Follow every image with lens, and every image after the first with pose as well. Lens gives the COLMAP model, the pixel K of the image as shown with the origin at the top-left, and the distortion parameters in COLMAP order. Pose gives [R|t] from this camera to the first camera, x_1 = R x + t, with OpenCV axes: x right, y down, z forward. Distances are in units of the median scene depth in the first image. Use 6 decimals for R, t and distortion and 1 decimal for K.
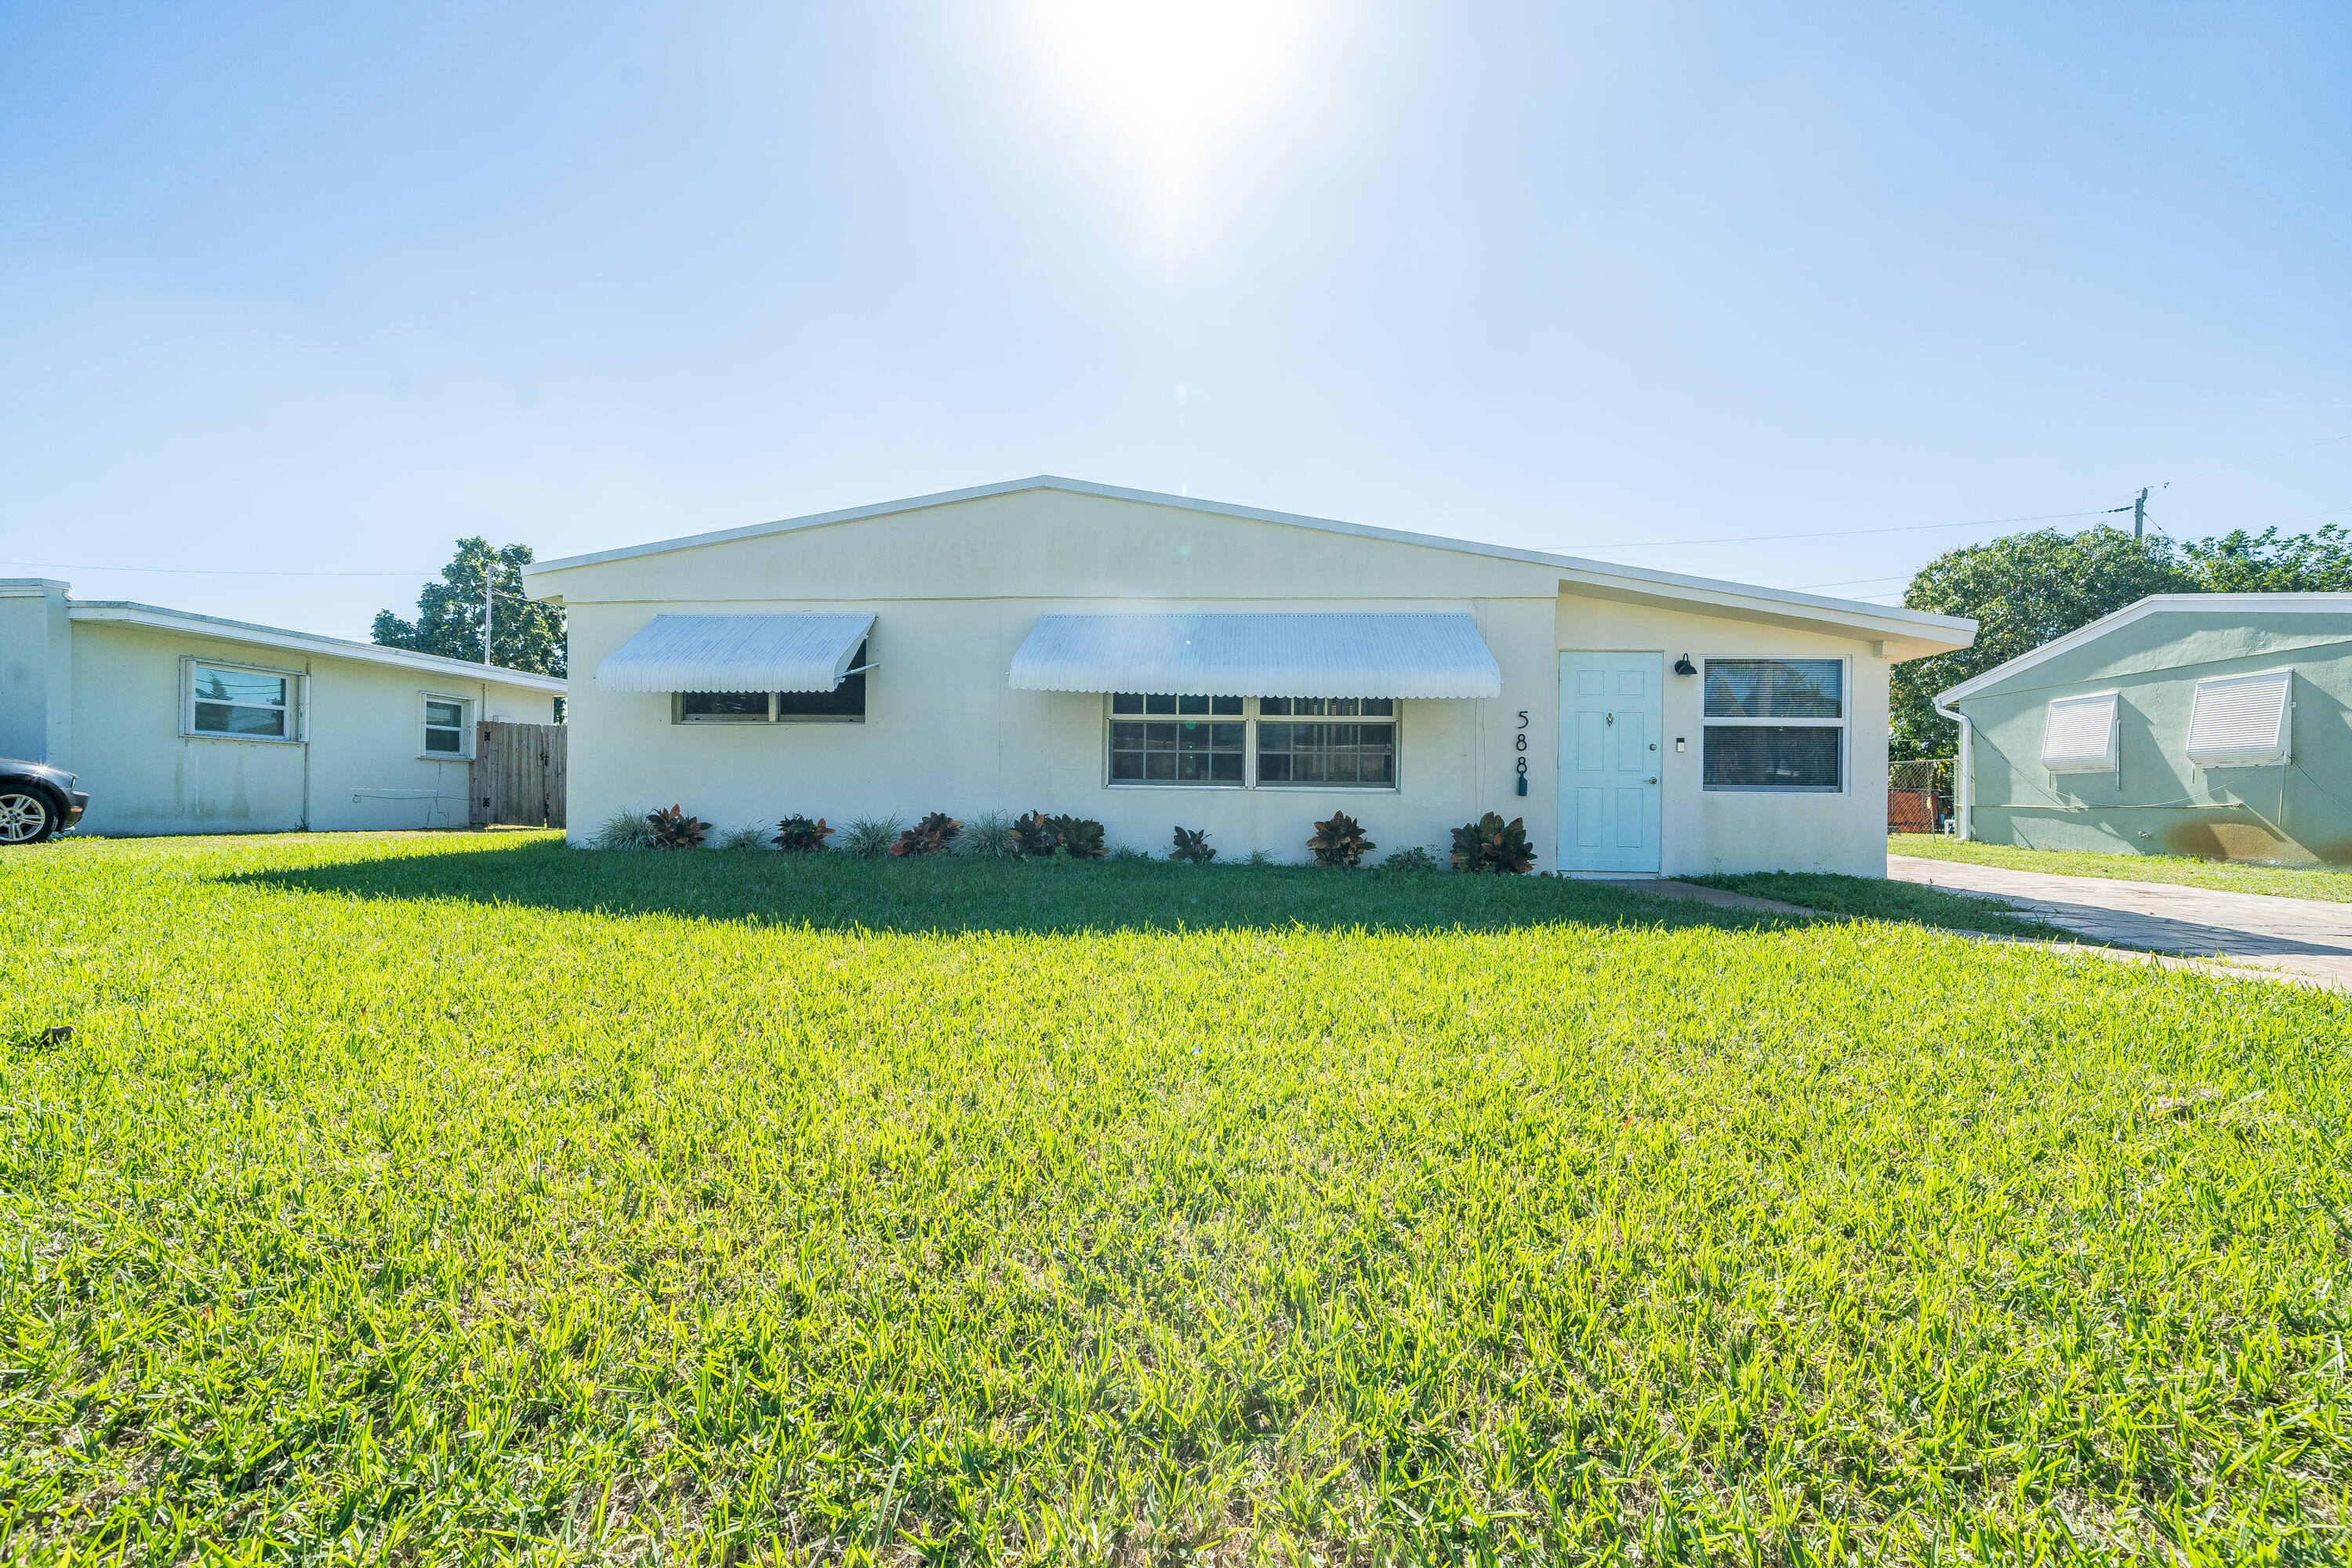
lens RADIAL K [[971.0, 0, 1181.2], [0, 971.0, 788.0], [0, 0, 1]] dist [-0.017036, 0.000200]
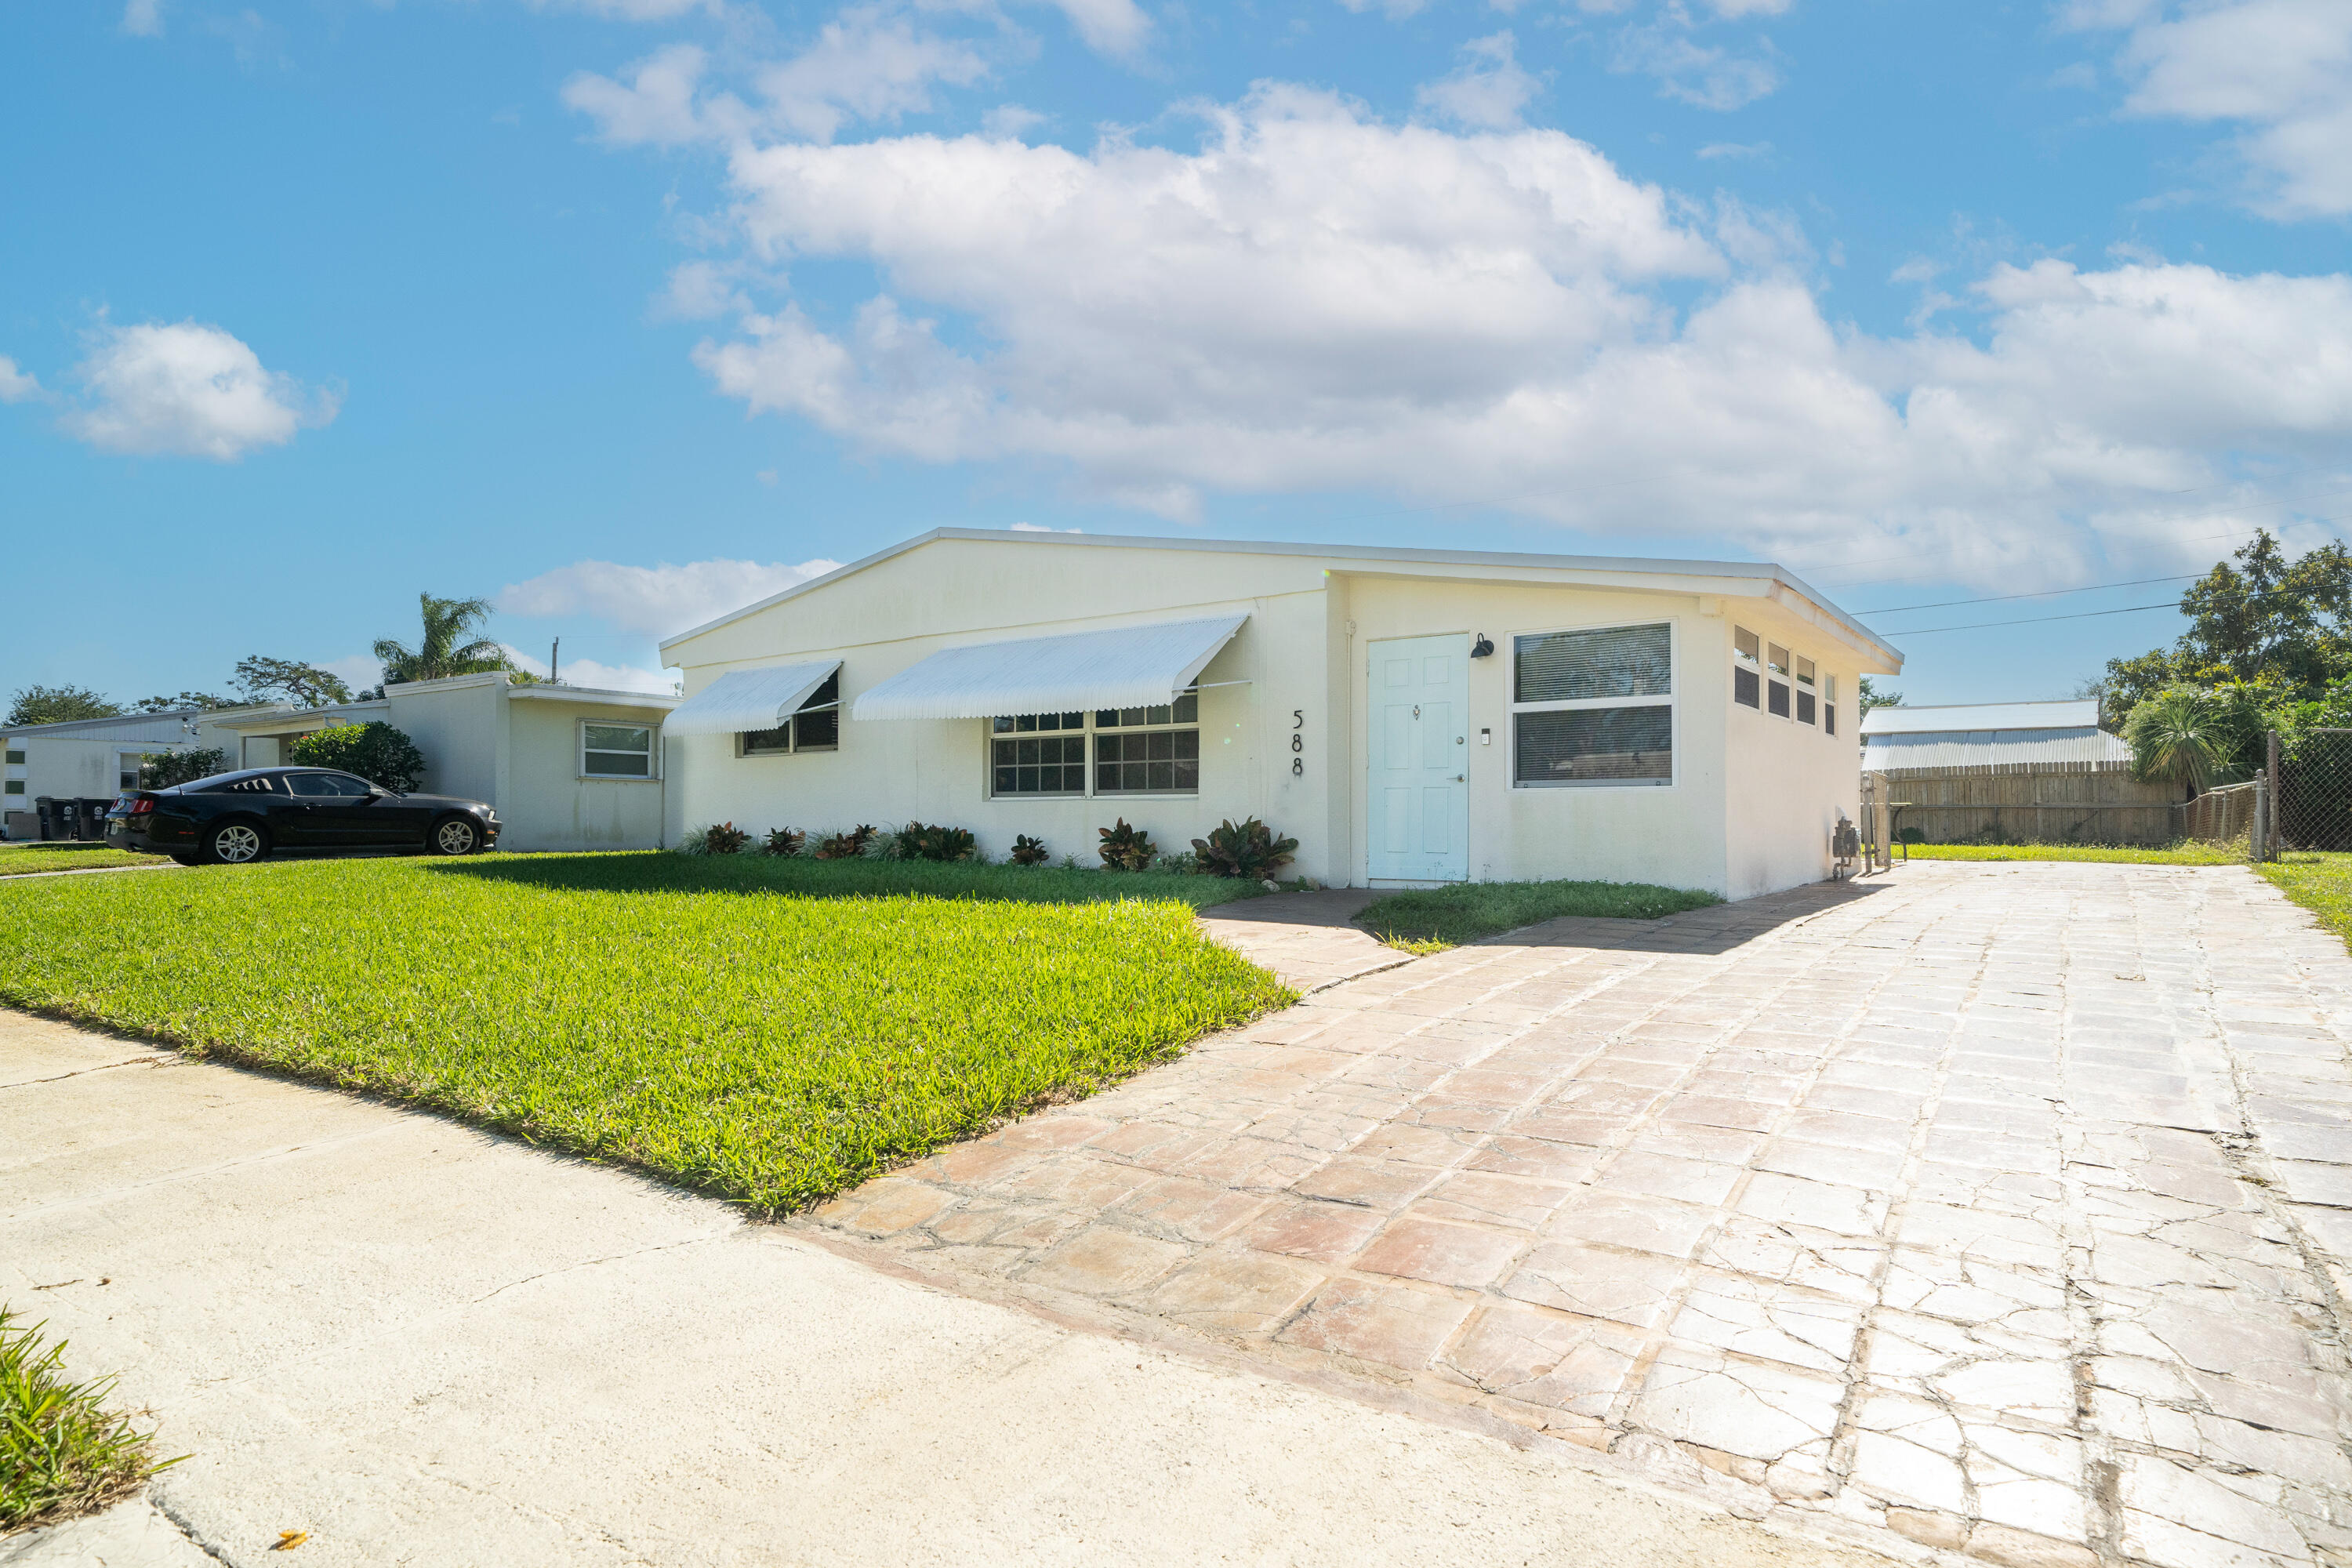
lens RADIAL K [[1323.1, 0, 1176.8], [0, 1323.1, 788.5], [0, 0, 1]] dist [0.027222, 0.000046]
pose [[0.844220, -0.027852, -0.535272, 0.928149], [0.018140, 0.999562, -0.023400, 0.026410], [0.535689, 0.010045, 0.844356, -0.174251]]
